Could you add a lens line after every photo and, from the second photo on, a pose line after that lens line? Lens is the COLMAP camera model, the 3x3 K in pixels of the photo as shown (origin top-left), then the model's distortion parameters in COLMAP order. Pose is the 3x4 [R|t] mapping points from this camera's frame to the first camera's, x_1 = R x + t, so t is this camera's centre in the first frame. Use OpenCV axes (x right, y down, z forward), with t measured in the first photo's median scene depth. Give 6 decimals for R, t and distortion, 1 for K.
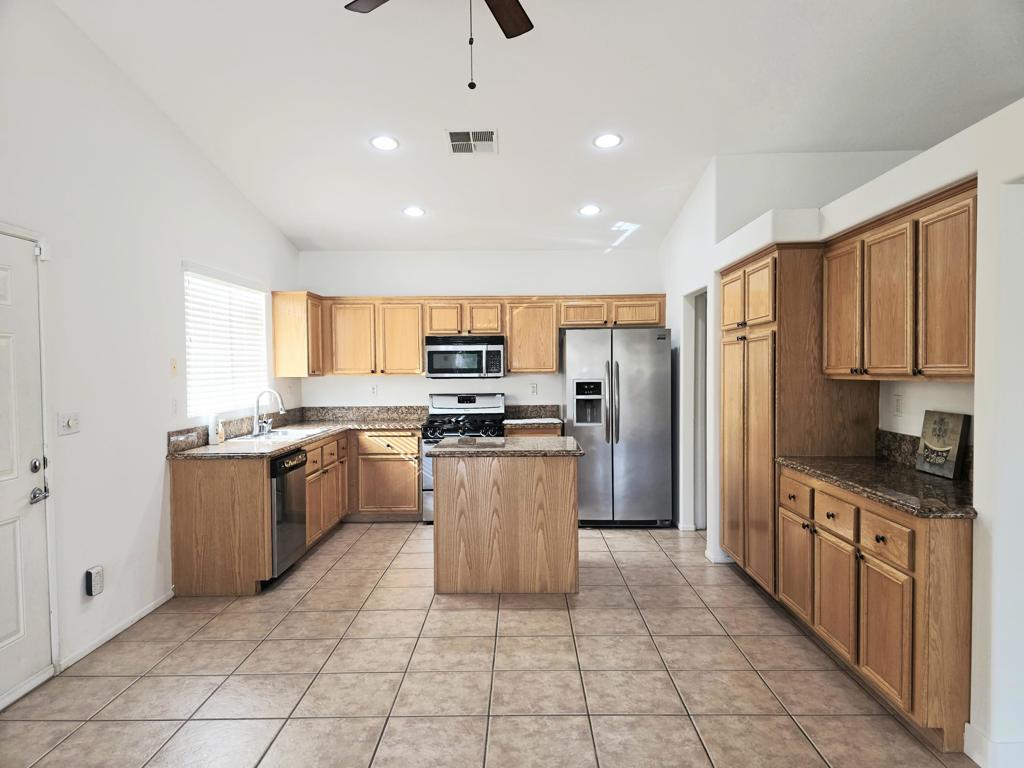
lens RADIAL K [[675.1, 0, 512.0], [0, 675.1, 384.0], [0, 0, 1]] dist [0.003099, 0.000931]
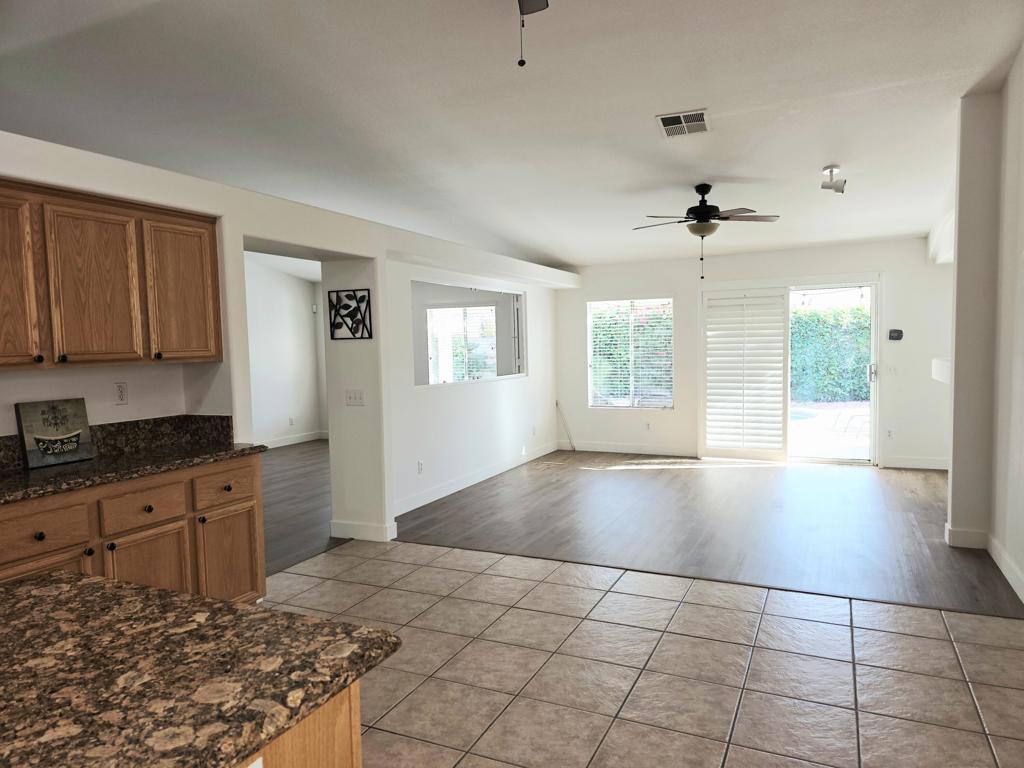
lens RADIAL K [[675.1, 0, 512.0], [0, 675.1, 384.0], [0, 0, 1]] dist [0.003099, 0.000931]
pose [[-0.908505, 0.000633, 0.417872, -0.421890], [0.038712, 0.995826, 0.082656, -0.041771], [-0.416076, 0.091270, -0.904738, 1.774054]]
